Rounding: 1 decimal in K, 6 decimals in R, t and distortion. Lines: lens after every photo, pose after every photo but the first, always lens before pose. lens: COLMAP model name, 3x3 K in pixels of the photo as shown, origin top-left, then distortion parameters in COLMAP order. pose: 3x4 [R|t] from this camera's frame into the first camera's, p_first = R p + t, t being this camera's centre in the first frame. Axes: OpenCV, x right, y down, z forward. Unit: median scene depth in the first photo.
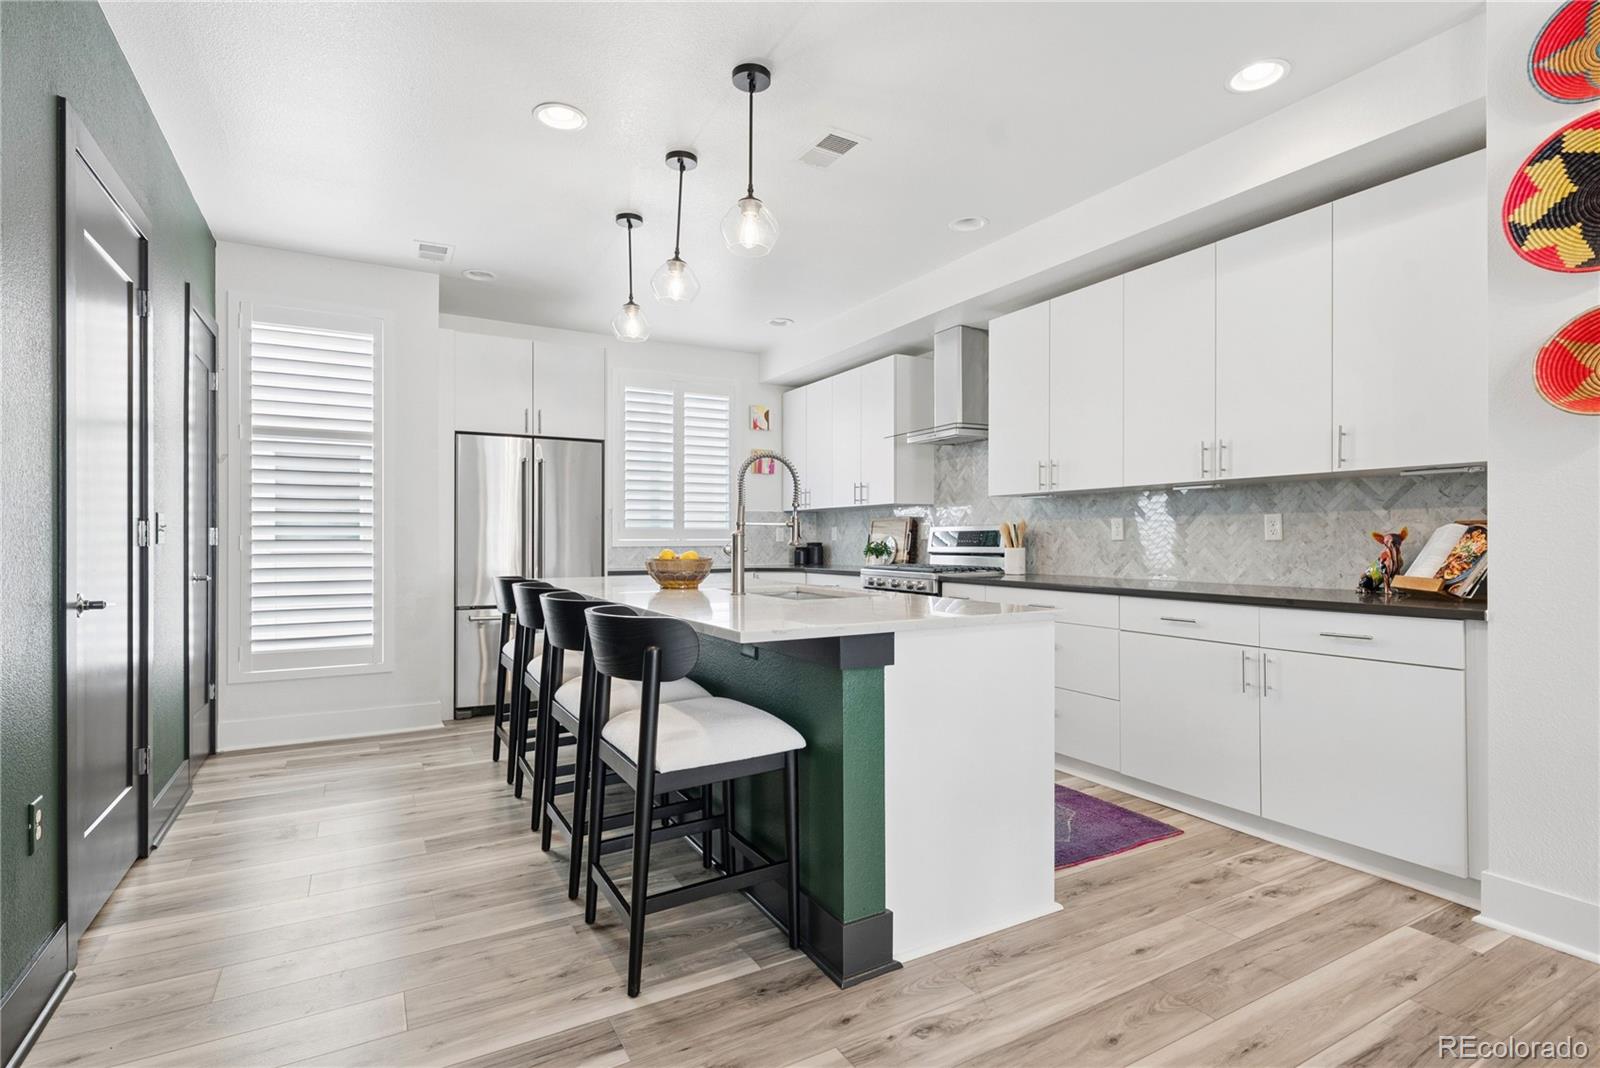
lens RADIAL K [[778.8, 0, 810.5], [0, 778.8, 543.1], [0, 0, 1]] dist [0.002481, -0.001797]
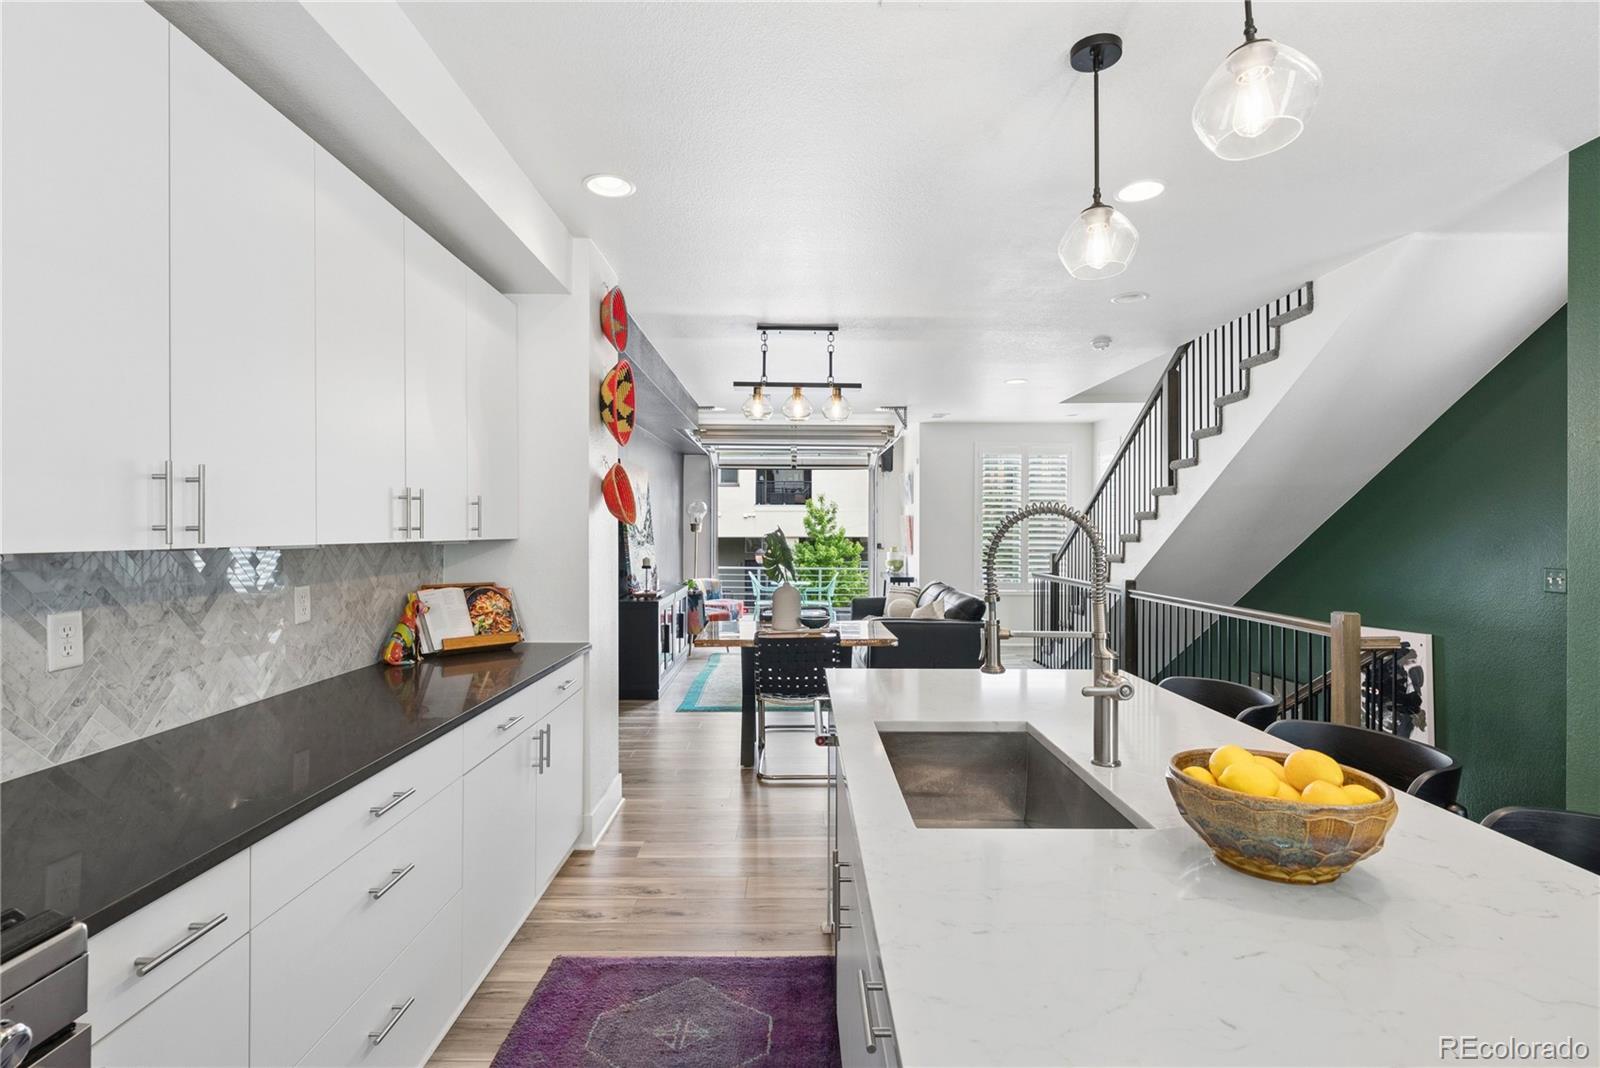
lens RADIAL K [[778.8, 0, 803.8], [0, 778.8, 531.2], [0, 0, 1]] dist [0.002481, -0.001797]
pose [[-0.874713, -0.003689, 0.484627, -0.129346], [-0.001647, 0.999988, 0.004639, -0.077806], [-0.484638, 0.003259, -0.874709, 1.195575]]
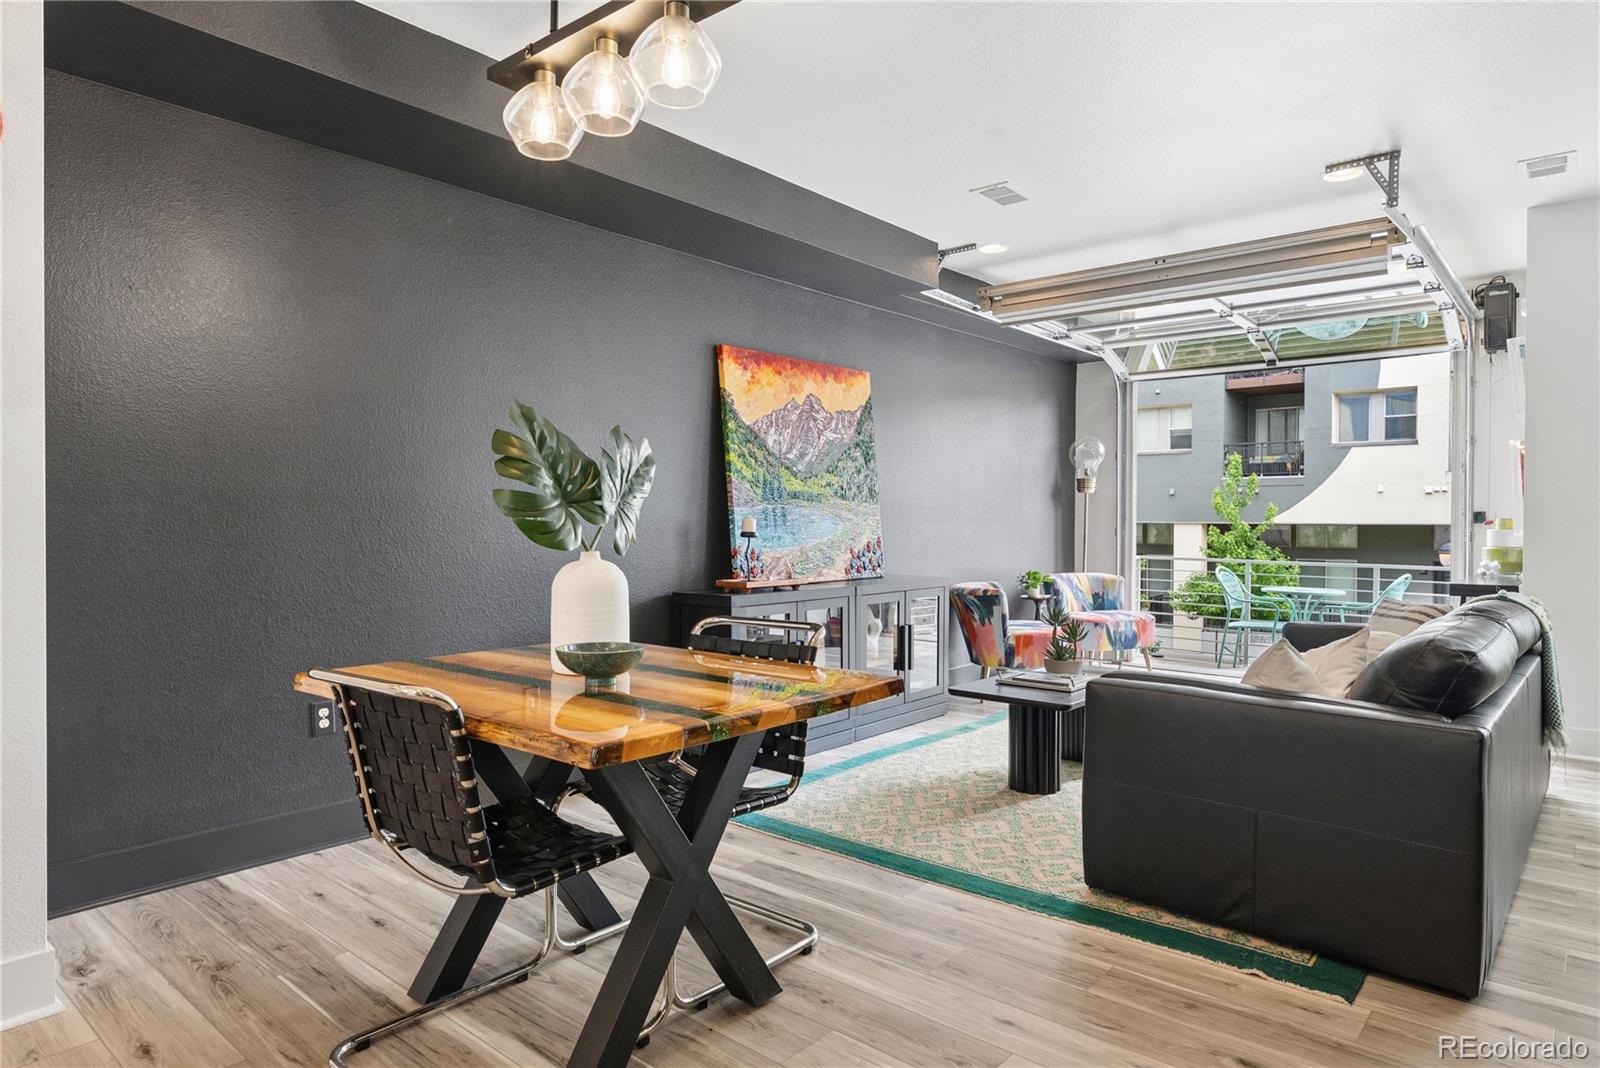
lens RADIAL K [[934.8, 0, 800.8], [0, 934.8, 529.4], [0, 0, 1]] dist [0.004284, -0.000061]
pose [[-0.330688, -0.011885, 0.943665, -0.093150], [-0.000796, 0.999924, 0.012315, -0.012236], [-0.943740, 0.003322, -0.330673, 0.209918]]
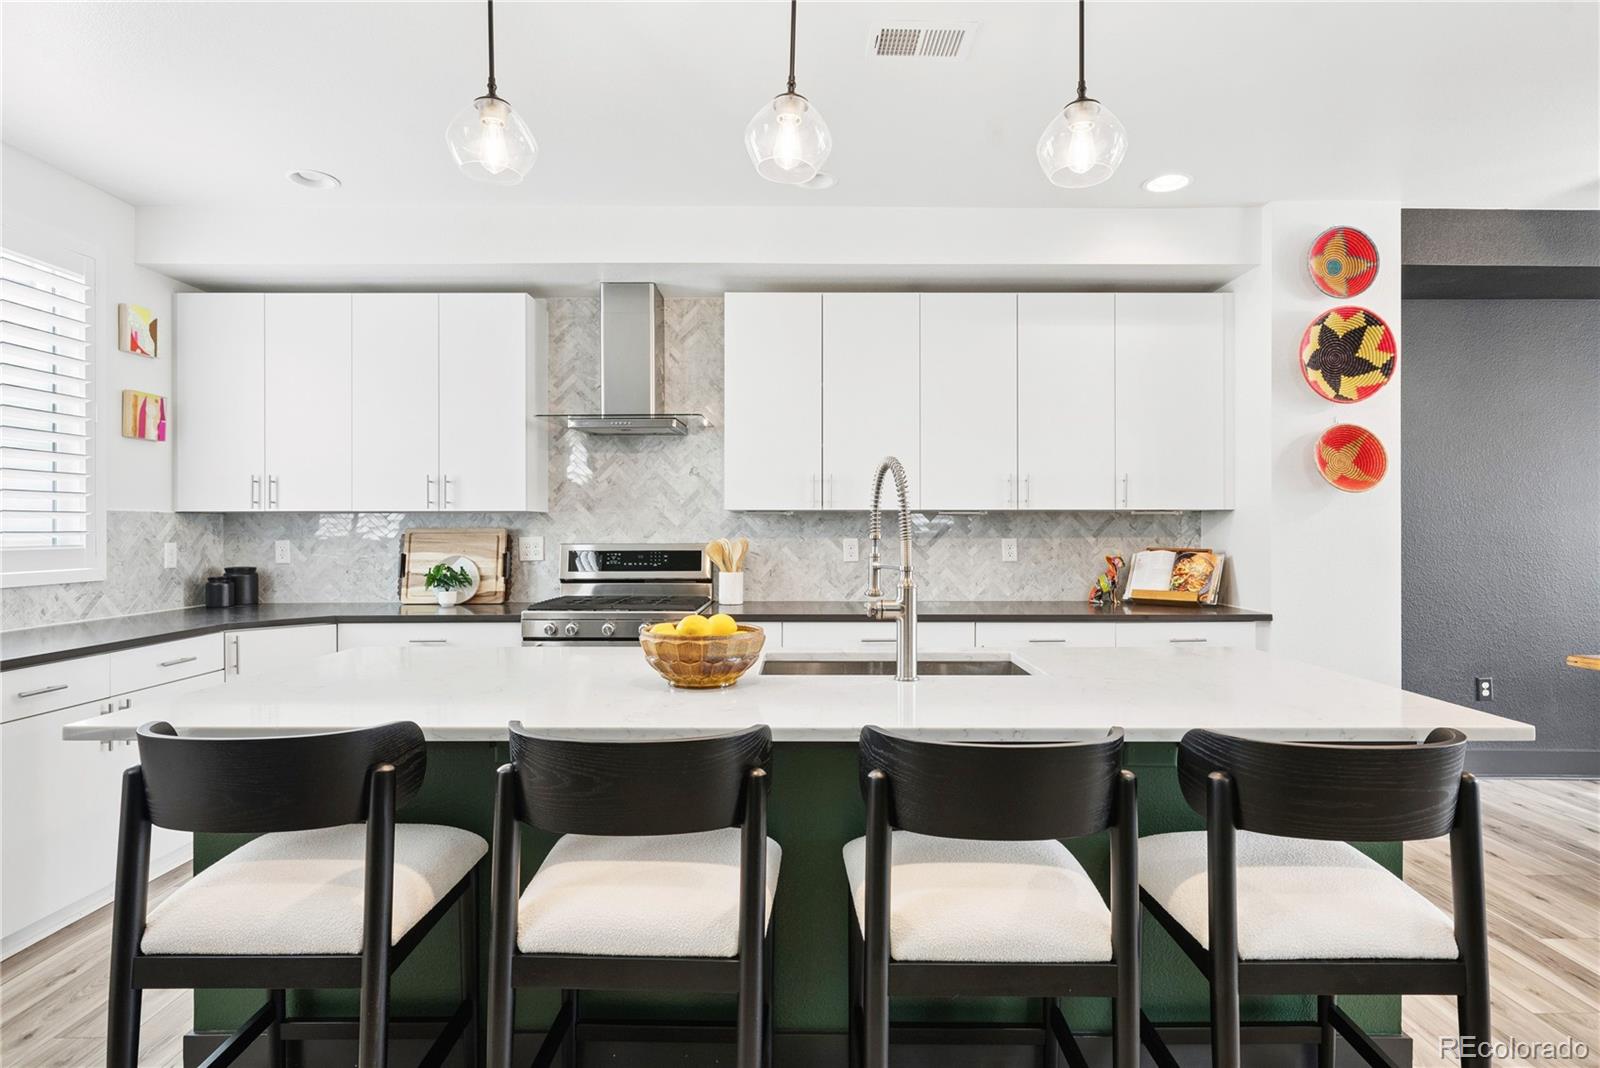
lens RADIAL K [[881.0, 0, 792.2], [0, 881.0, 539.0], [0, 0, 1]] dist [0.006229, -0.002226]
pose [[0.491908, -0.006484, 0.870623, -0.597770], [0.004543, 0.999978, 0.004880, -0.038109], [-0.870635, 0.001555, 0.491927, 0.545010]]
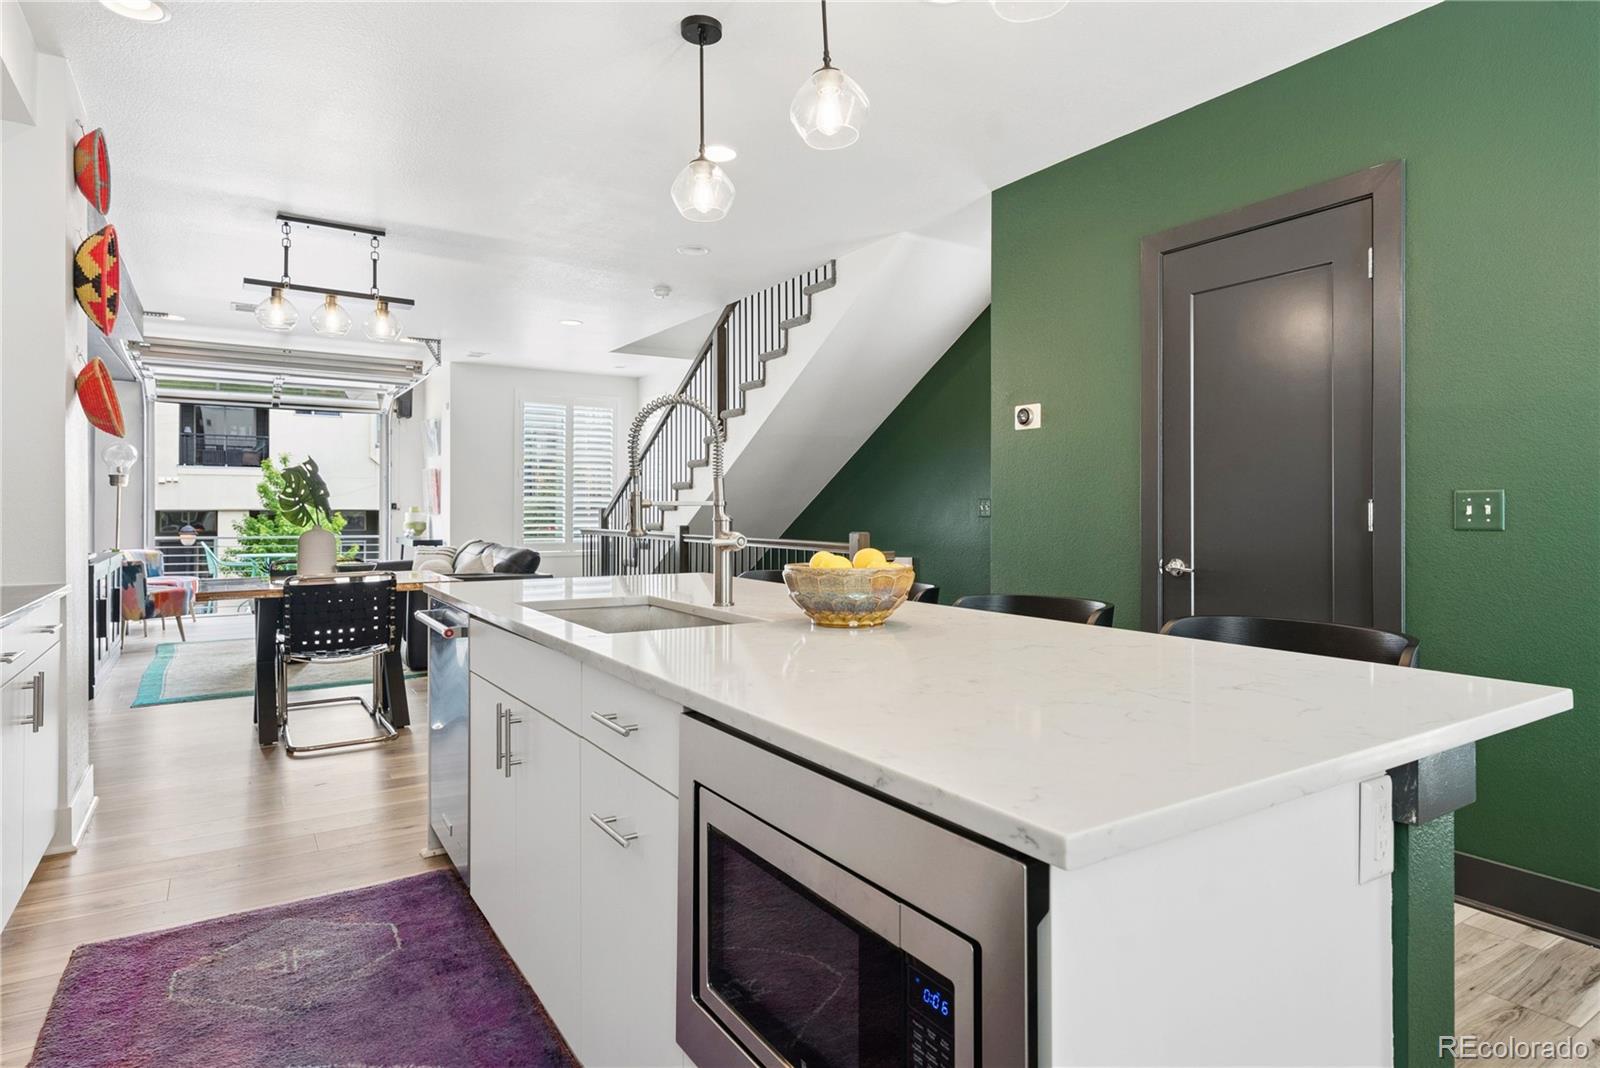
lens RADIAL K [[881.0, 0, 808.8], [0, 881.0, 508.2], [0, 0, 1]] dist [0.006229, -0.002226]
pose [[-0.997891, -0.002172, -0.064879, -0.087766], [-0.002376, 0.999992, 0.003059, -0.018856], [0.064872, 0.003206, -0.997888, 1.348224]]
